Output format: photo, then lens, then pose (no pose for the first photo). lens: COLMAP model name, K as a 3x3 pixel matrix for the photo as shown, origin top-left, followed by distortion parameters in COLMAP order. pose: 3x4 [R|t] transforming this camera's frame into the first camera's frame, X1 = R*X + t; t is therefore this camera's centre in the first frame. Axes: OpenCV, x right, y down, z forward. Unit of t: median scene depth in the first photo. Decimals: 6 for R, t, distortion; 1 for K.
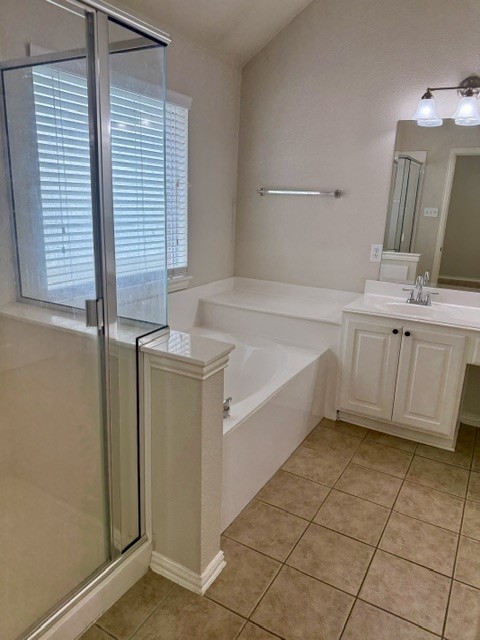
lens RADIAL K [[454.6, 0, 241.3], [0, 454.6, 318.0], [0, 0, 1]] dist [0.007833, -0.011100]
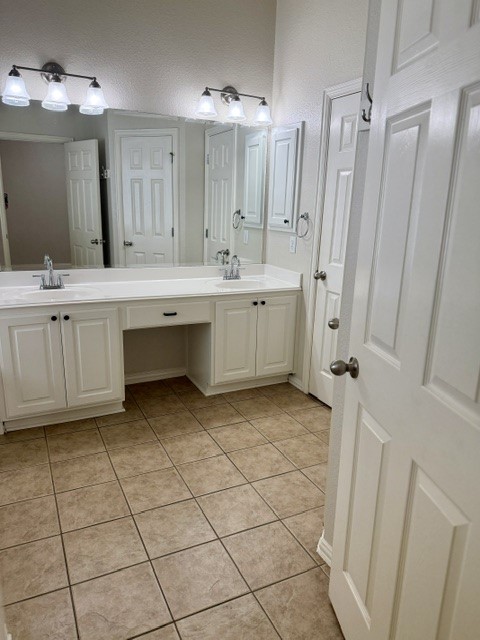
lens RADIAL K [[454.6, 0, 241.7], [0, 454.6, 320.1], [0, 0, 1]] dist [0.007833, -0.011100]
pose [[0.550123, -0.235213, 0.801274, -0.227832], [0.204880, 0.968203, 0.143552, -0.024810], [-0.809561, 0.085194, 0.580821, 0.104173]]
